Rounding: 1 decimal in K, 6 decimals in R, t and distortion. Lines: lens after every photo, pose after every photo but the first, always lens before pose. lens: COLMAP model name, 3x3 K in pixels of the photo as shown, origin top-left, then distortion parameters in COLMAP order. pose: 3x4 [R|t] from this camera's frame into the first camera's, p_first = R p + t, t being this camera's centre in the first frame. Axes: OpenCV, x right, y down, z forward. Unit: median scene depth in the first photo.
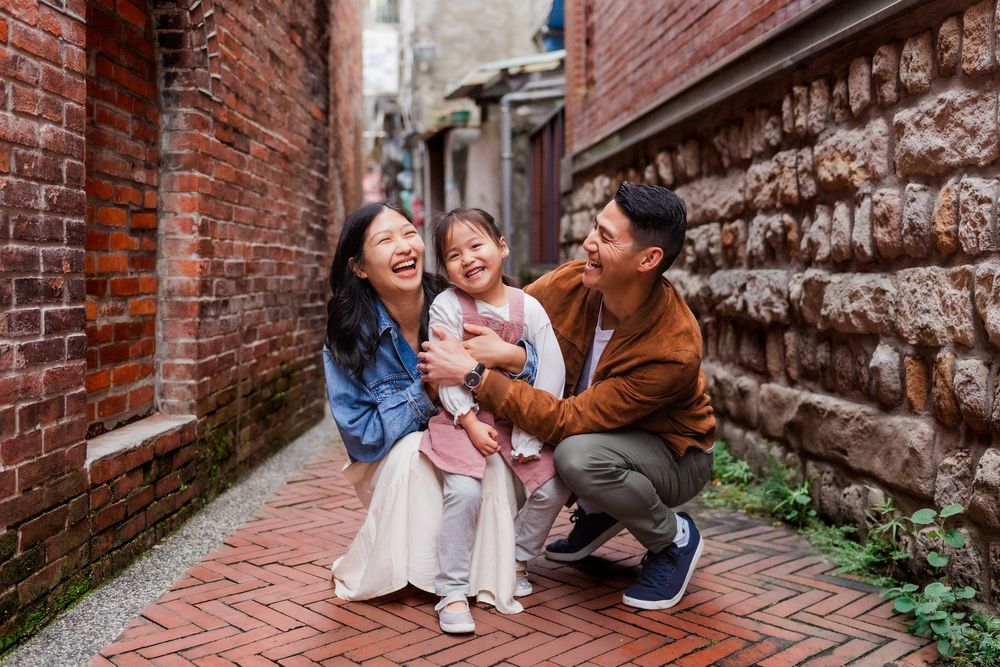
lens RADIAL K [[985.0, 0, 500.0], [0, 985.0, 333.5], [0, 0, 1]] dist [-0.010681, -0.007678]
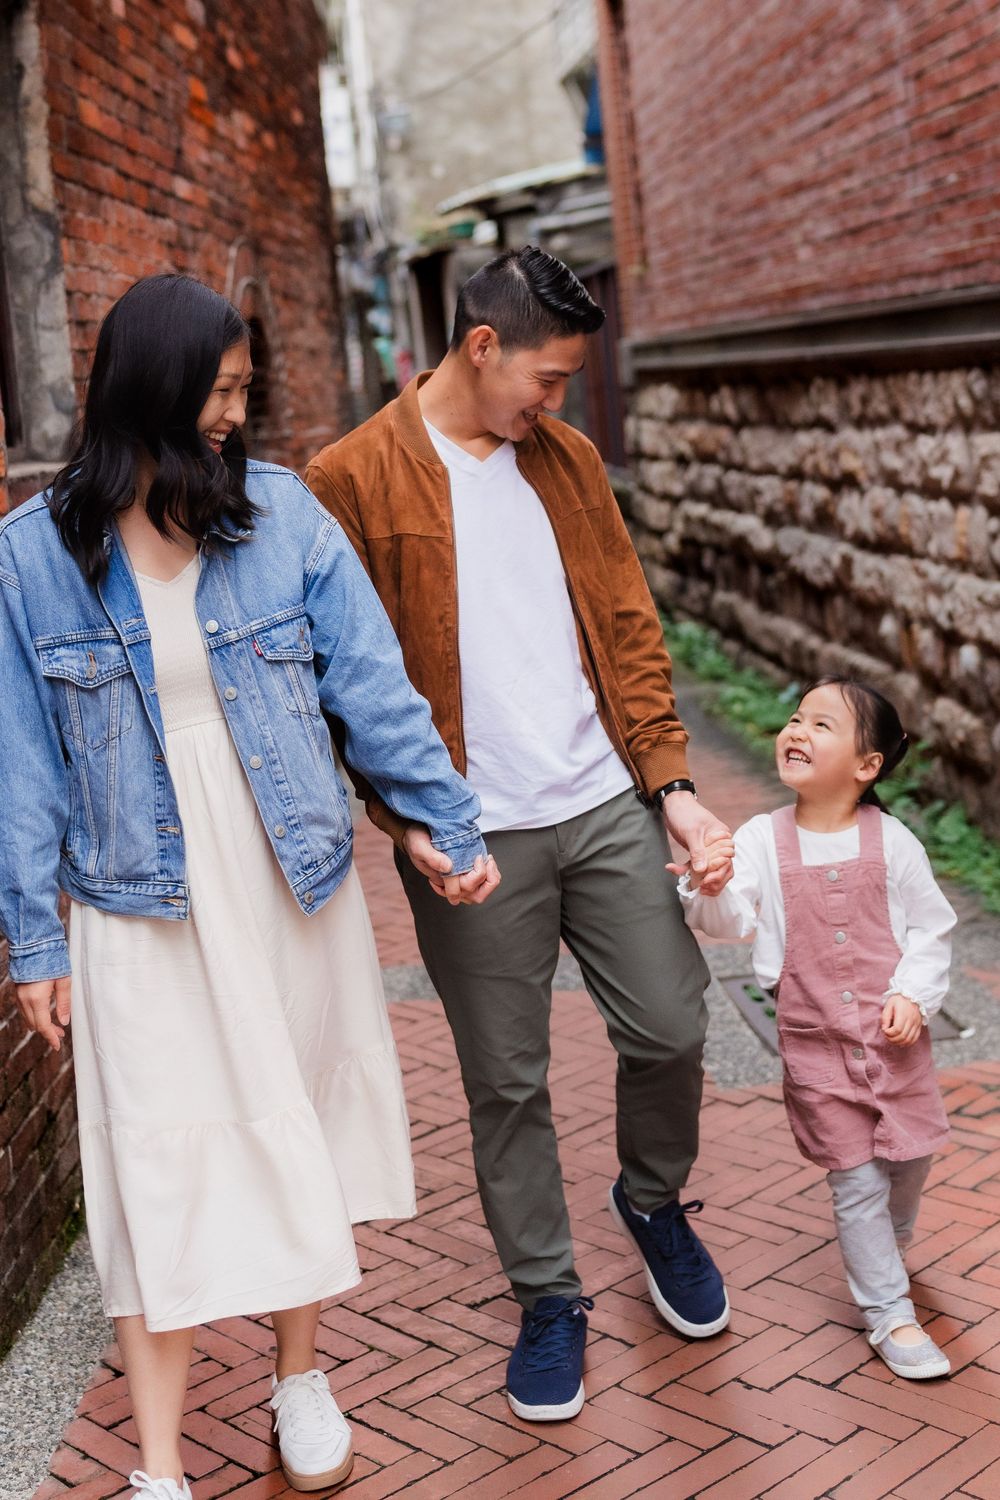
lens RADIAL K [[2111.7, 0, 500.0], [0, 2111.7, 750.0], [0, 0, 1]] dist [-0.004894, -0.012163]
pose [[0.995440, -0.090891, -0.028943, -0.018568], [0.093810, 0.987780, 0.124458, -0.146968], [0.017277, -0.126606, 0.991803, -1.218830]]
